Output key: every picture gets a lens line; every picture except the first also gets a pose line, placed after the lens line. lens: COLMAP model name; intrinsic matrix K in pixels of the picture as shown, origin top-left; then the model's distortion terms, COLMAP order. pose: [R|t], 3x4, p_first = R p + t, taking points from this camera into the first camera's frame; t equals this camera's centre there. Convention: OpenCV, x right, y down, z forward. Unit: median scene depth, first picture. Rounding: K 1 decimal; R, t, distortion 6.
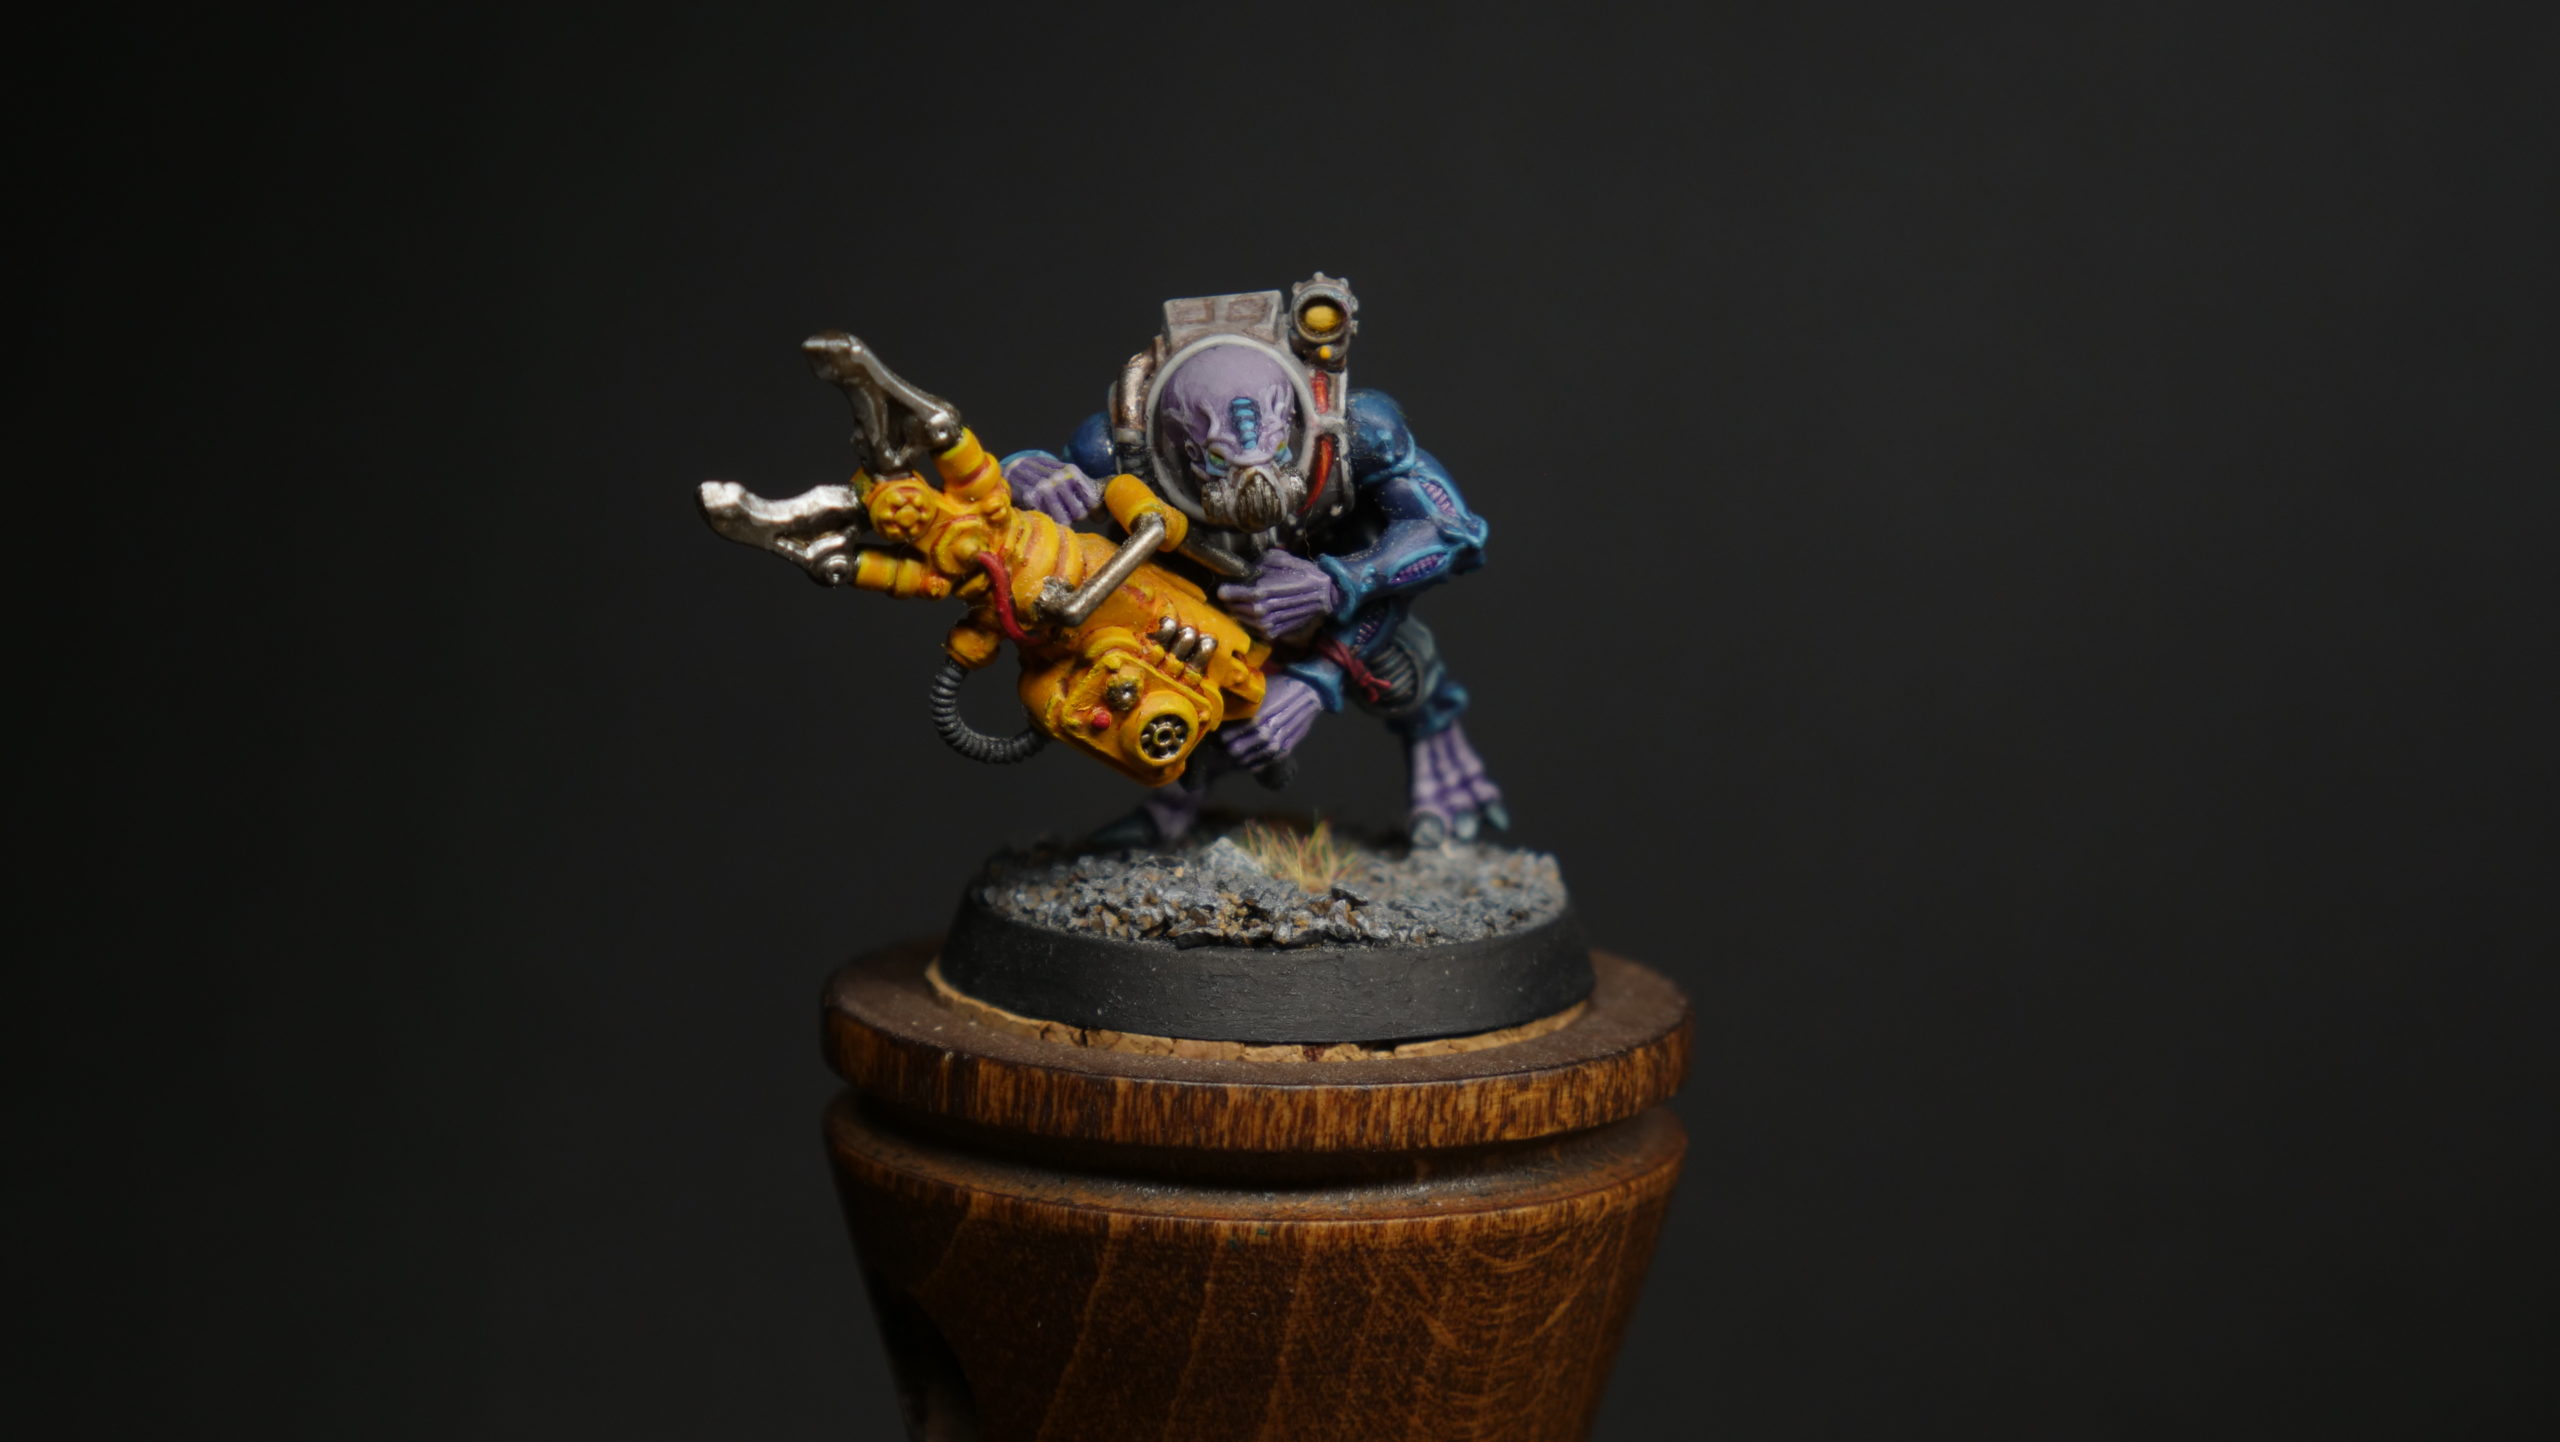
lens RADIAL K [[6199.0, 0, 1280.0], [0, 6199.0, 721.0], [0, 0, 1]] dist [0.065244, -0.001873]
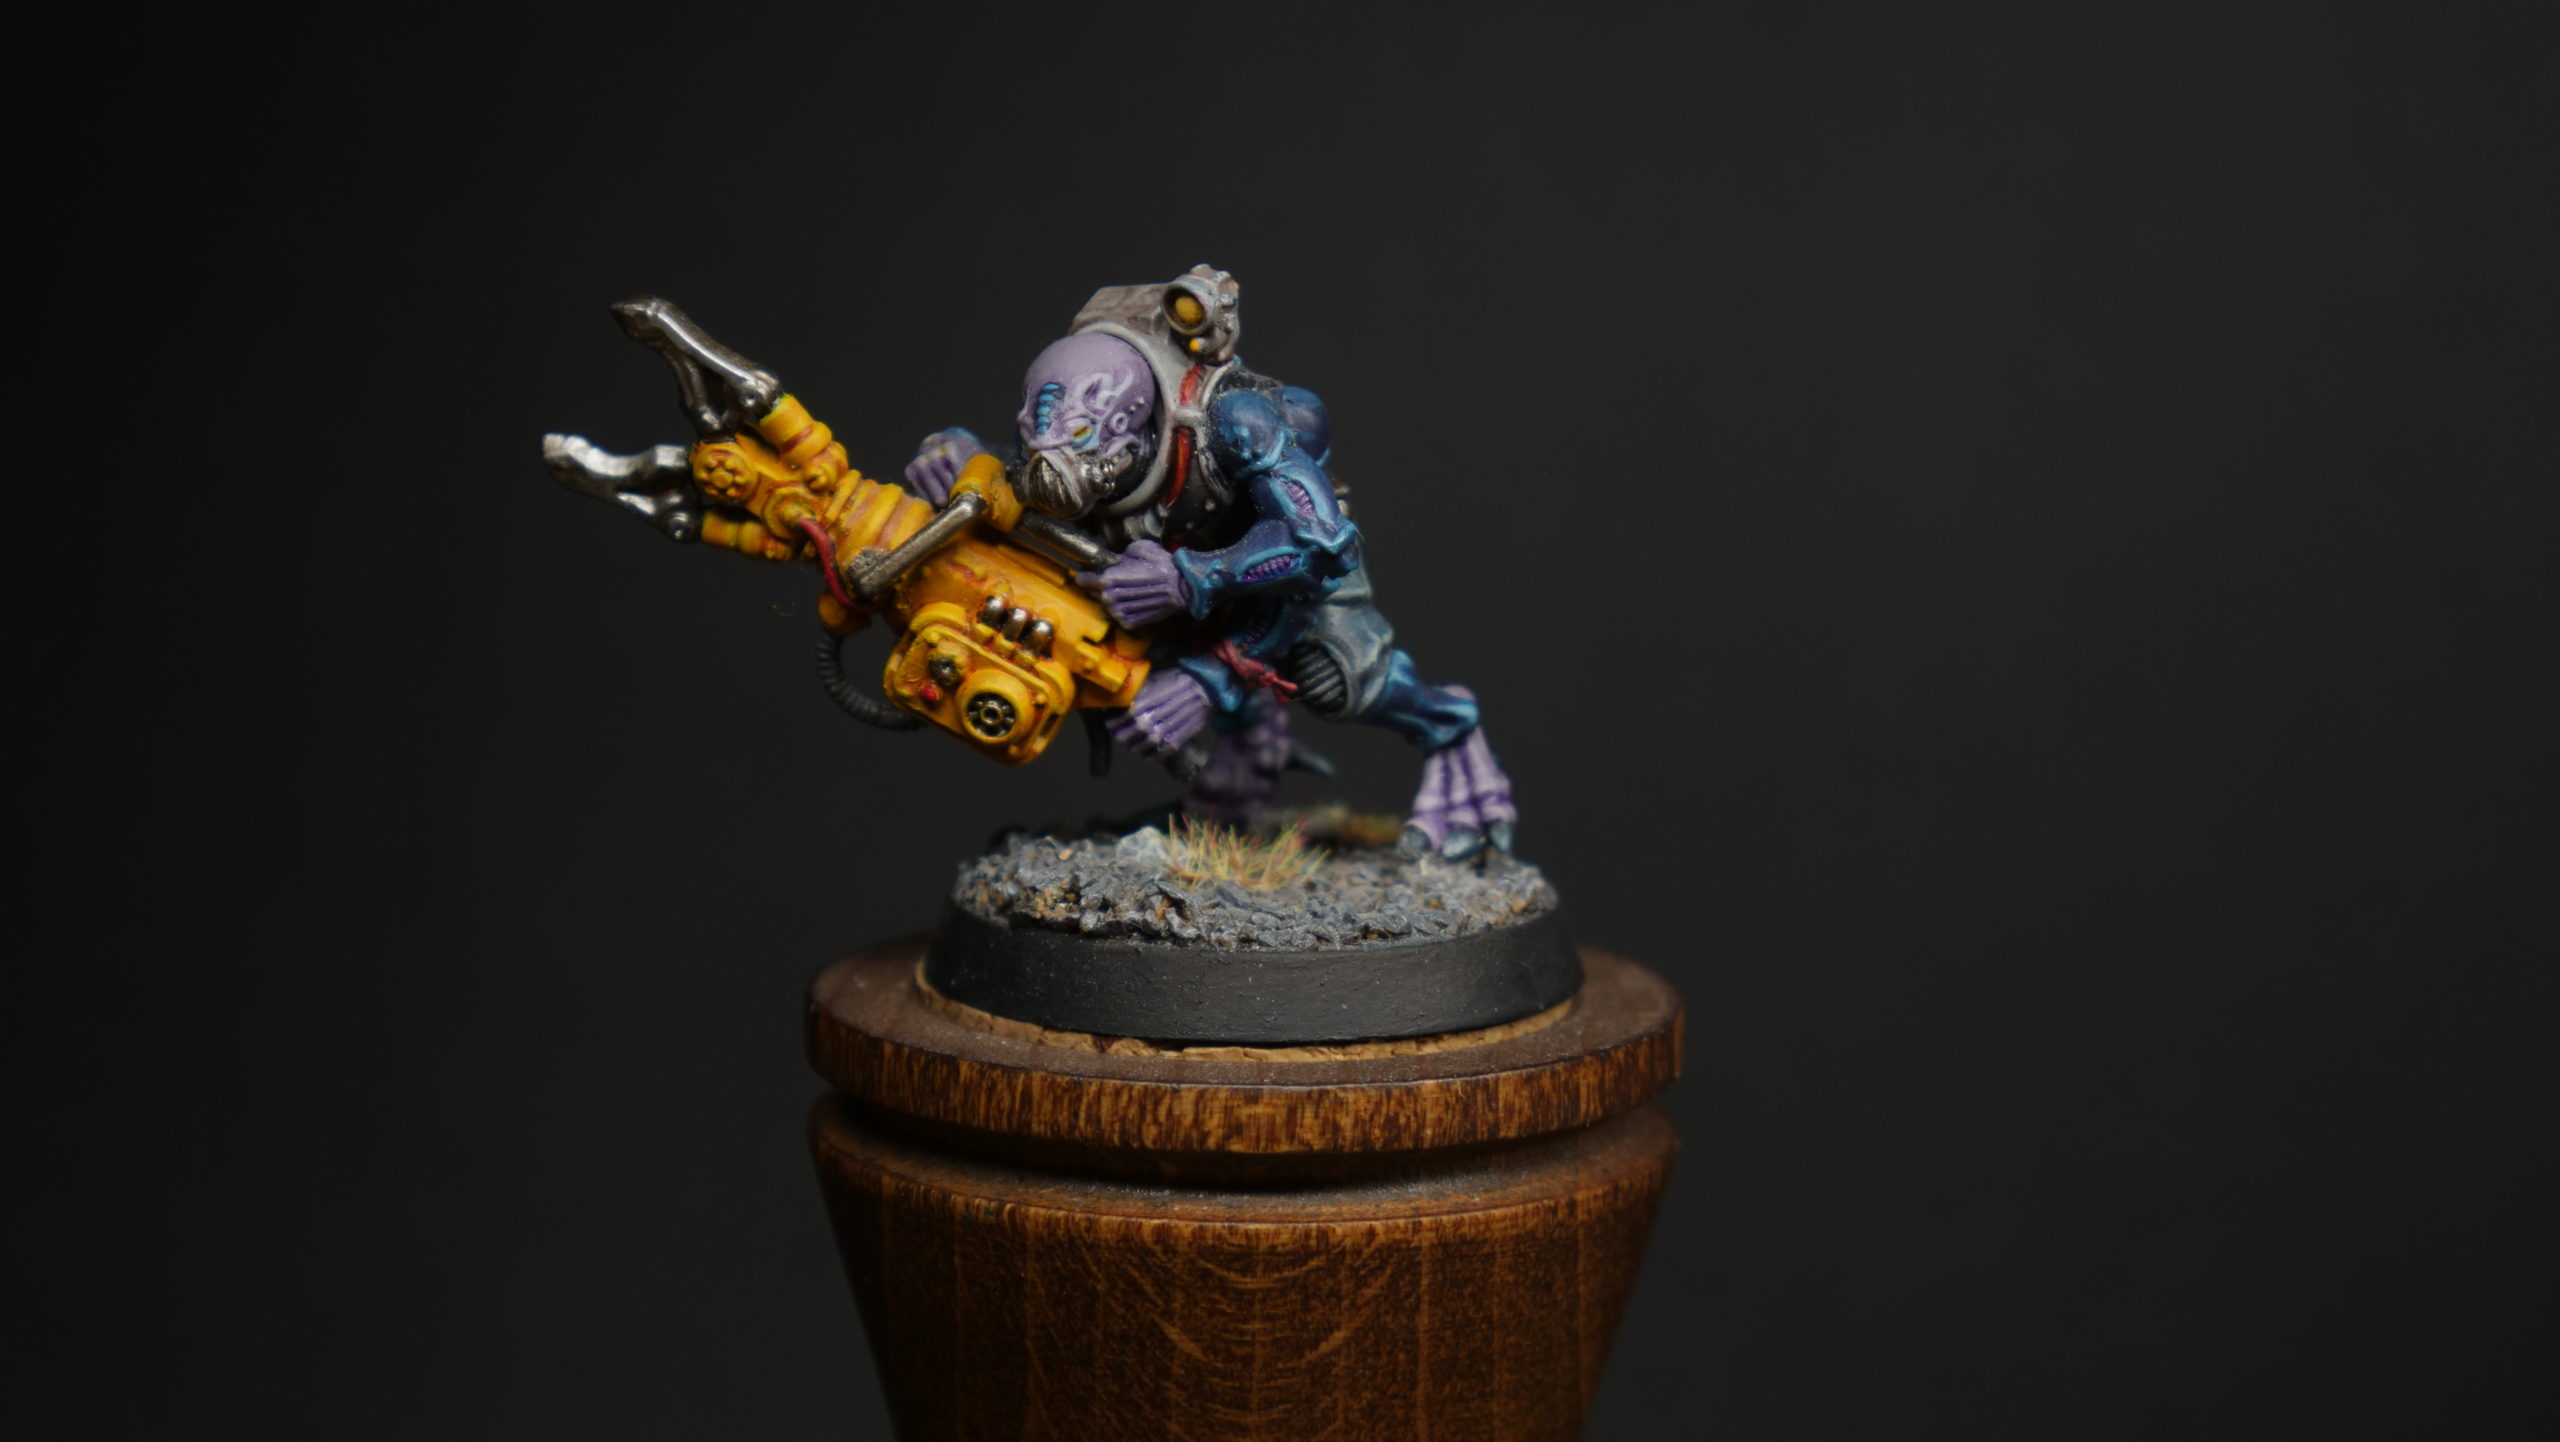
lens RADIAL K [[6199.0, 0, 1280.0], [0, 6199.0, 721.0], [0, 0, 1]] dist [0.065244, -0.001873]
pose [[0.829000, 0.079208, -0.553611, 0.579938], [-0.084781, 0.996278, 0.015588, -0.016245], [0.552785, 0.034013, 0.832629, 0.184593]]
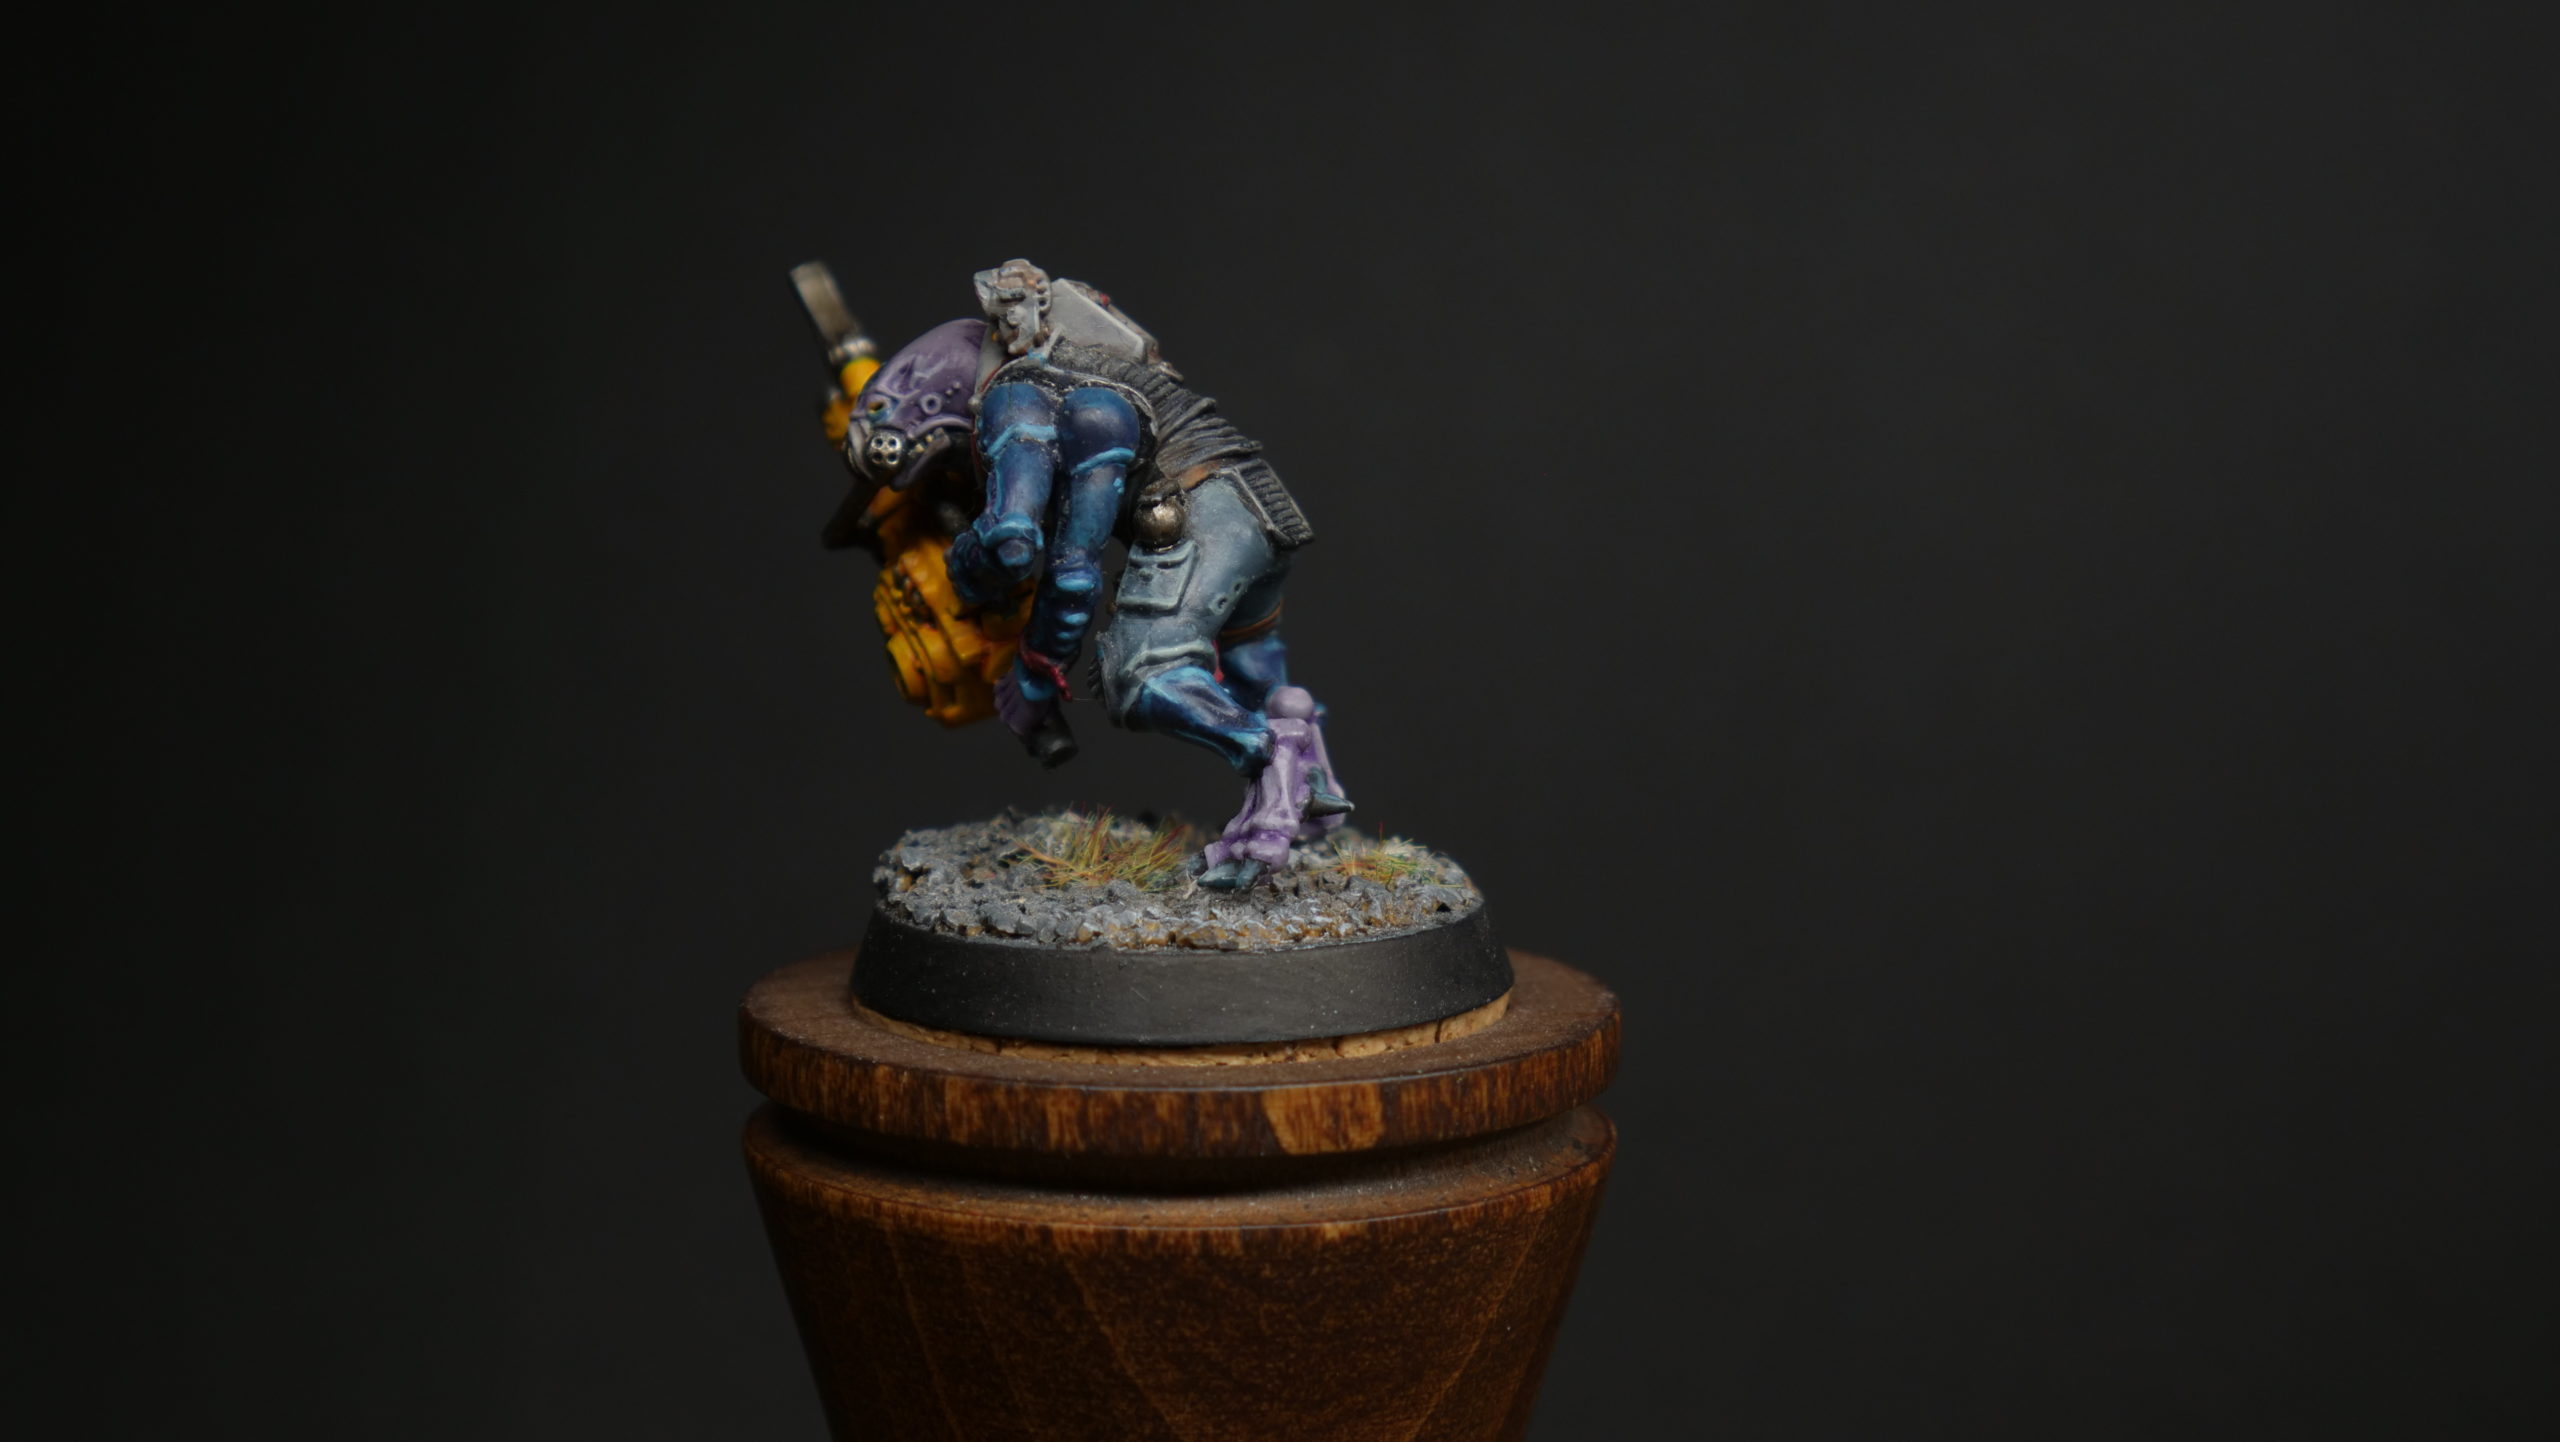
lens RADIAL K [[6199.0, 0, 1280.0], [0, 6199.0, 721.0], [0, 0, 1]] dist [0.065244, -0.001873]
pose [[-0.114024, 0.126168, -0.985434, 1.025041], [-0.162951, 0.976095, 0.143827, -0.153527], [0.980023, 0.176978, -0.090739, 1.162413]]
